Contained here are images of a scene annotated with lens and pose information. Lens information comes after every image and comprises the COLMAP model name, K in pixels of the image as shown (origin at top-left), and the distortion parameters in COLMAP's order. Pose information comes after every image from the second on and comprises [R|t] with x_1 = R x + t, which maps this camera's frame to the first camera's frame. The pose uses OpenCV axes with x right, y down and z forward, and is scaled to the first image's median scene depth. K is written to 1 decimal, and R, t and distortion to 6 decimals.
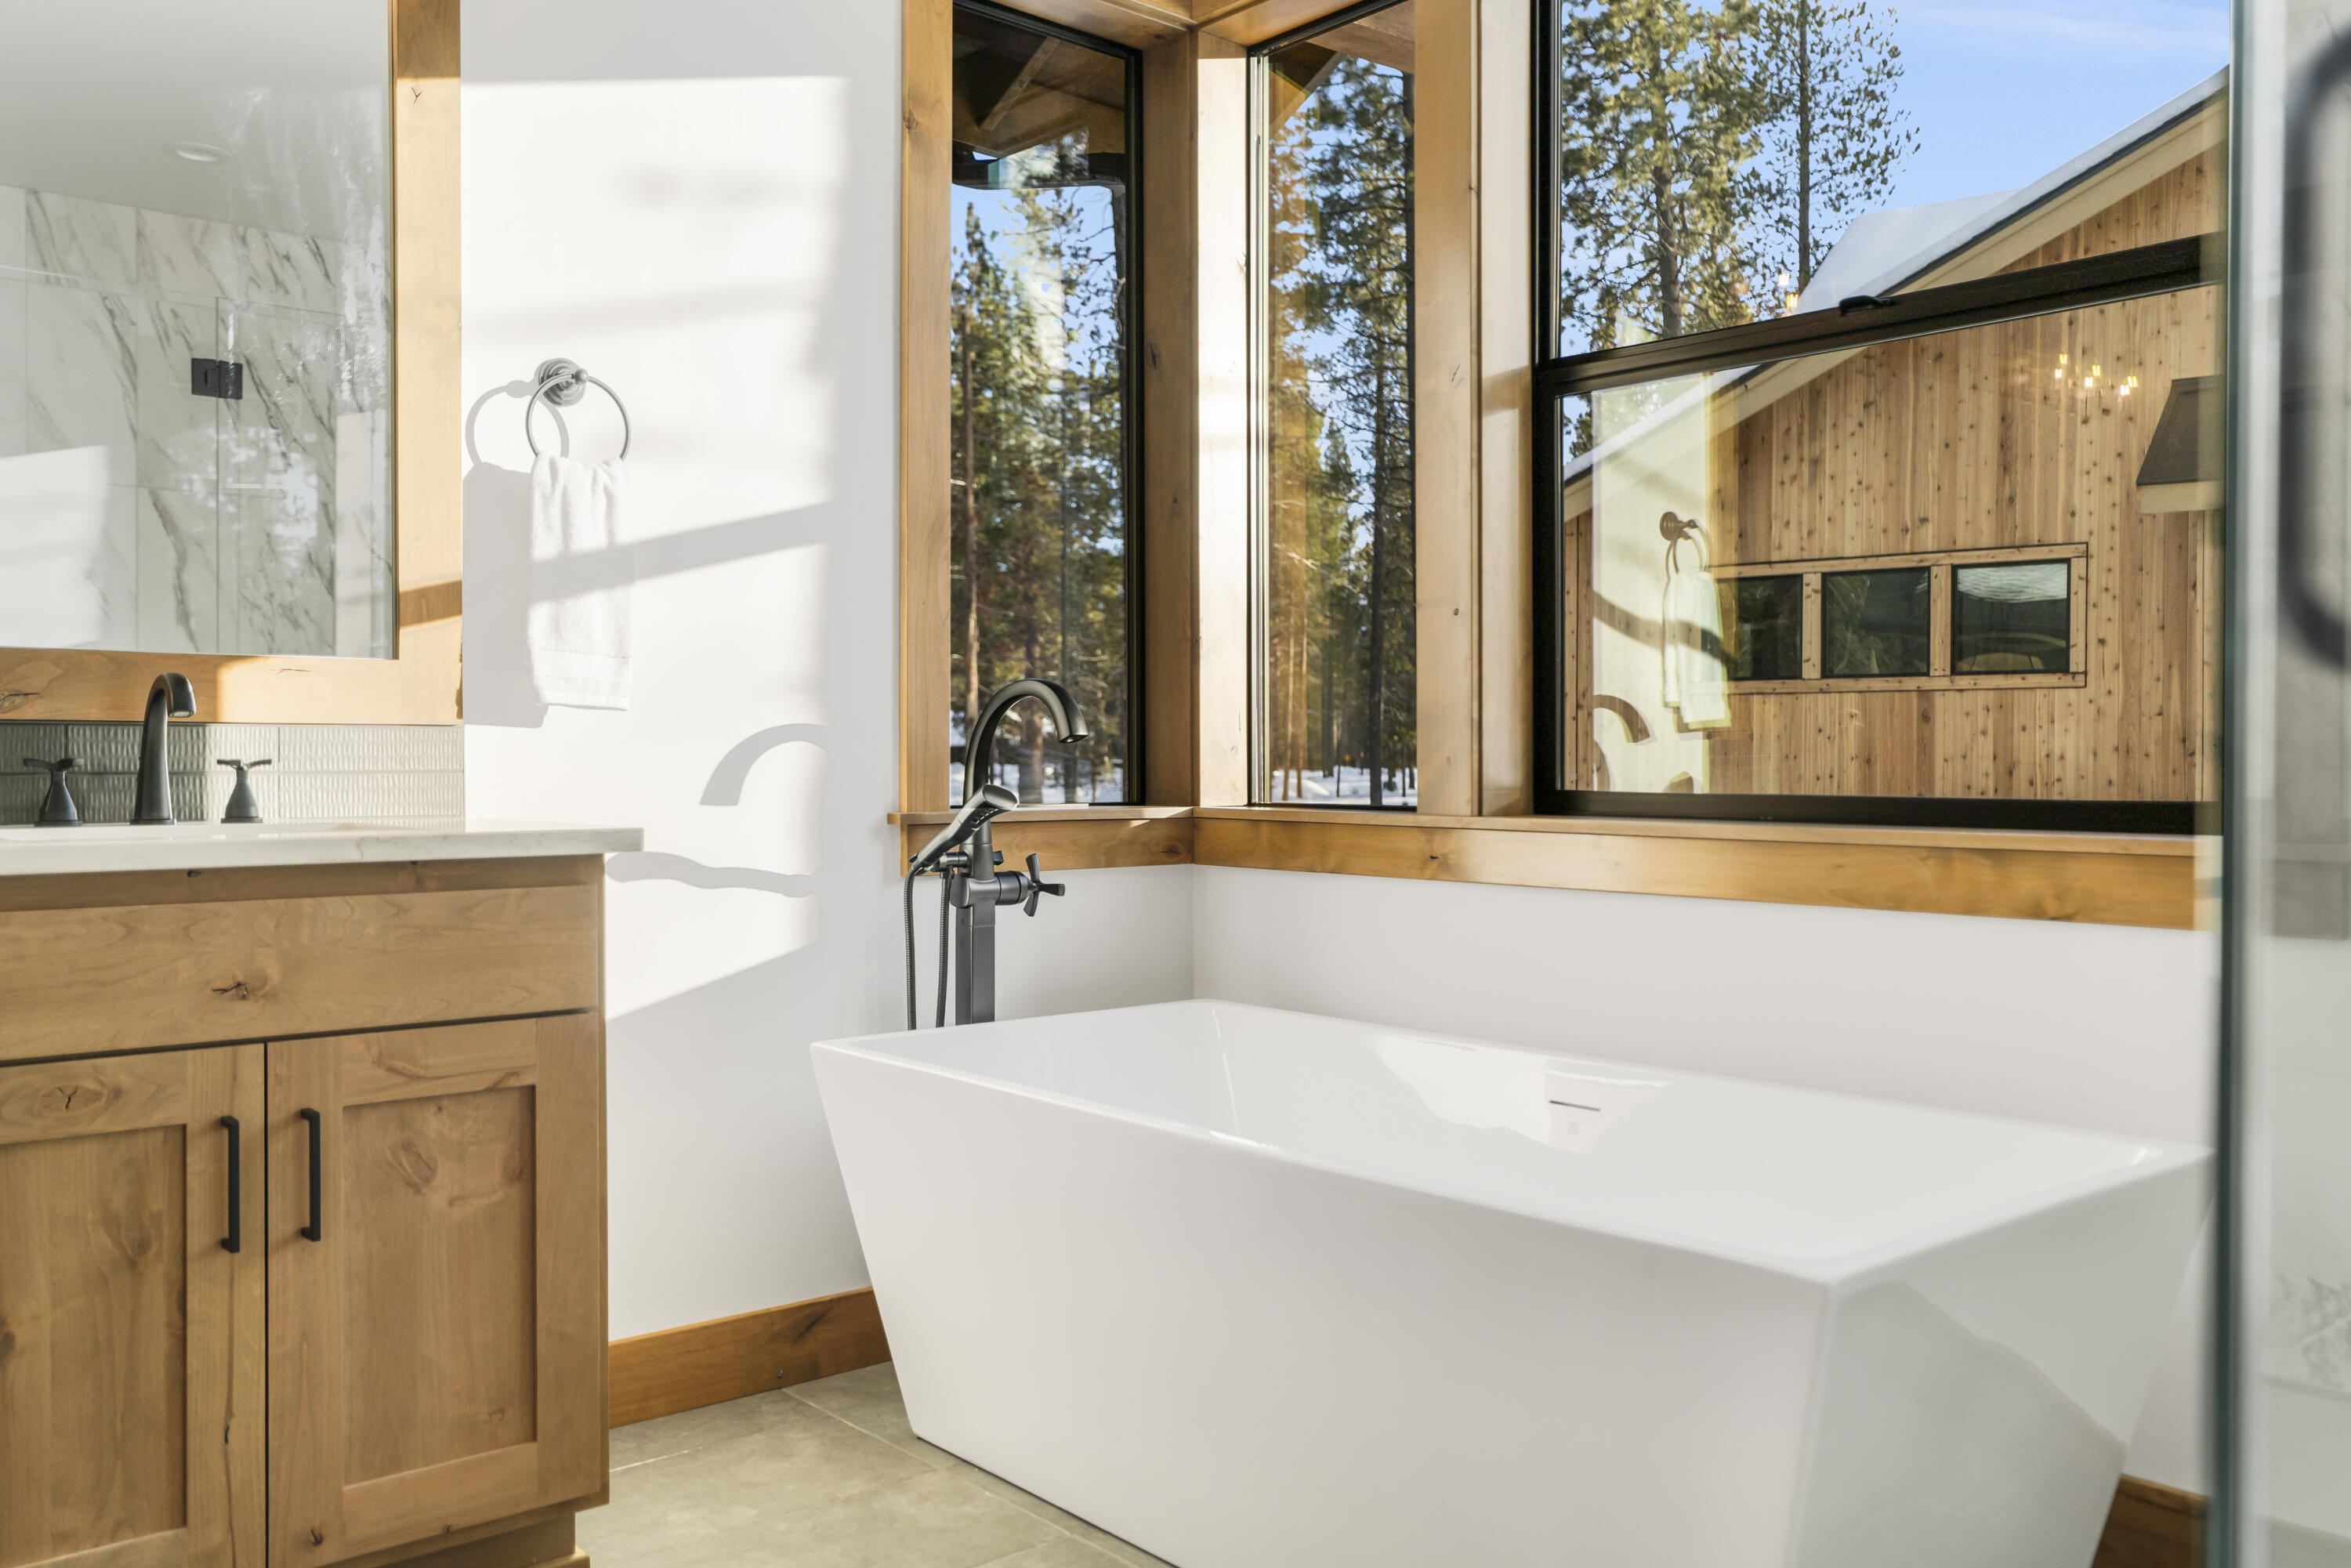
lens RADIAL K [[1928.4, 0, 1177.3], [0, 1928.4, 779.8], [0, 0, 1]] dist [0.008863, 0.005099]
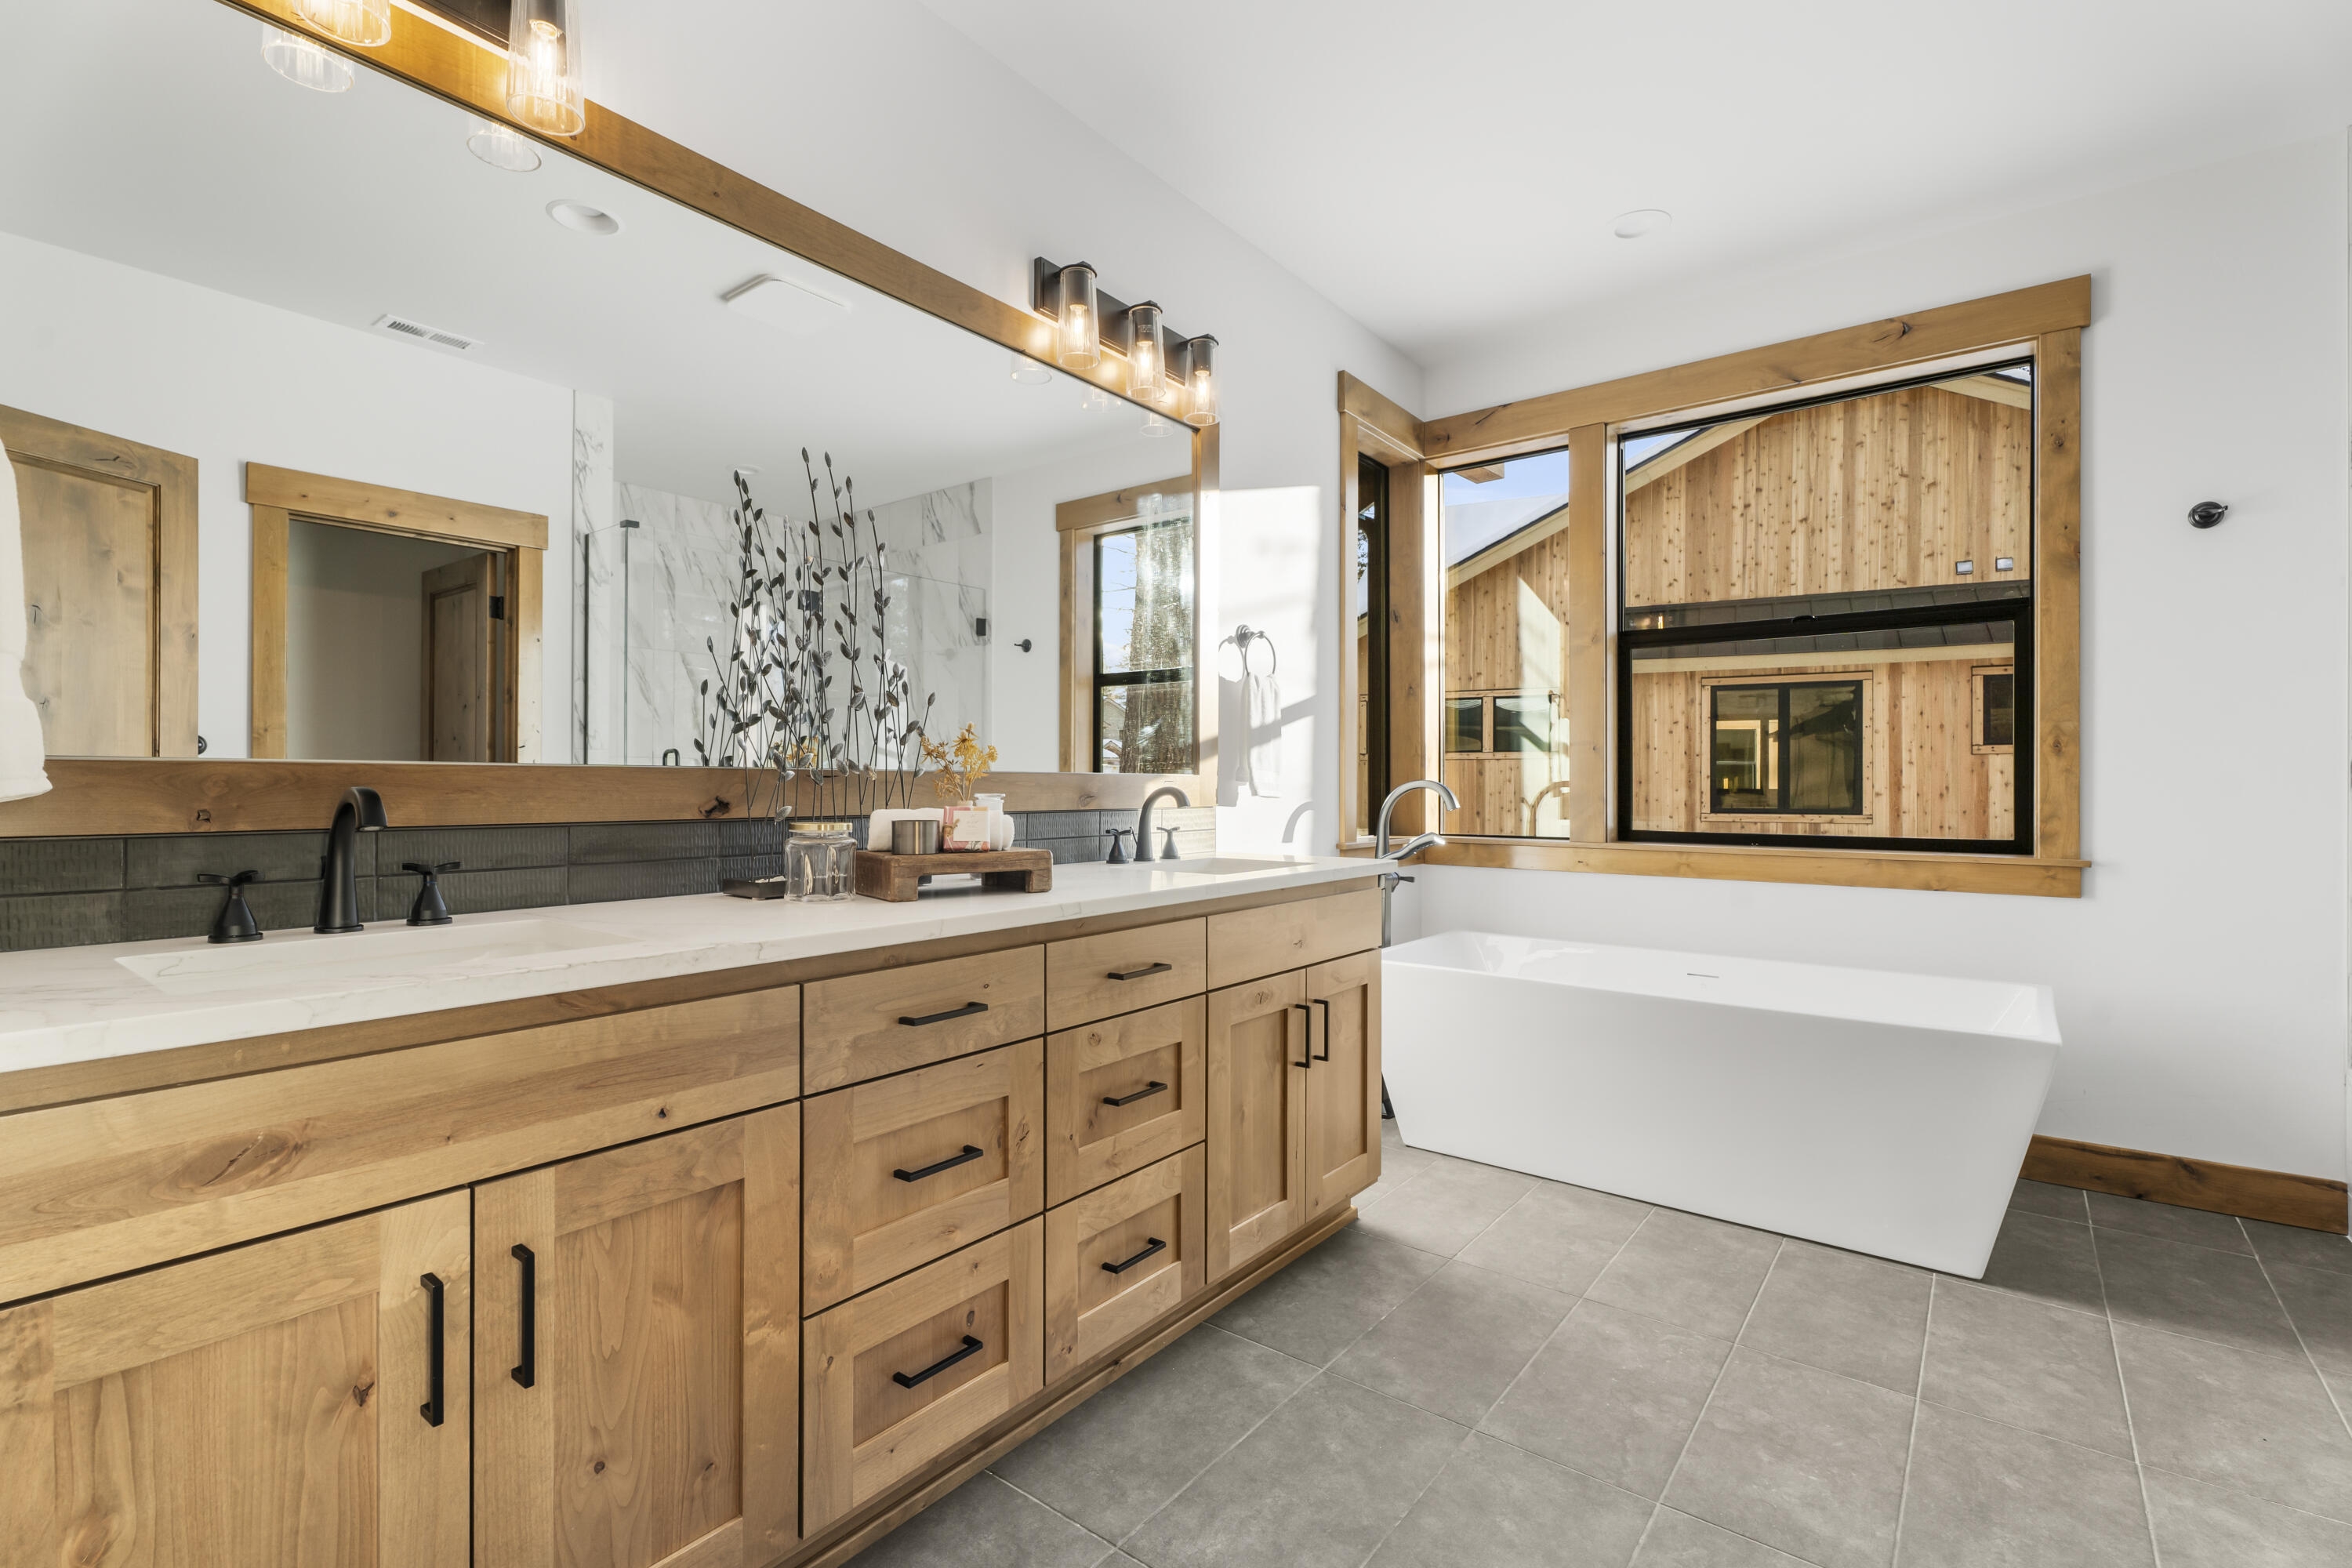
lens RADIAL K [[1060.4, 0, 1184.1], [0, 1060.4, 789.5], [0, 0, 1]] dist [-0.002465, 0.003433]
pose [[0.982774, -0.001250, 0.184805, -0.589650], [0.002786, 0.999964, -0.008048, -0.036258], [-0.184788, 0.008424, 0.982742, -0.085024]]
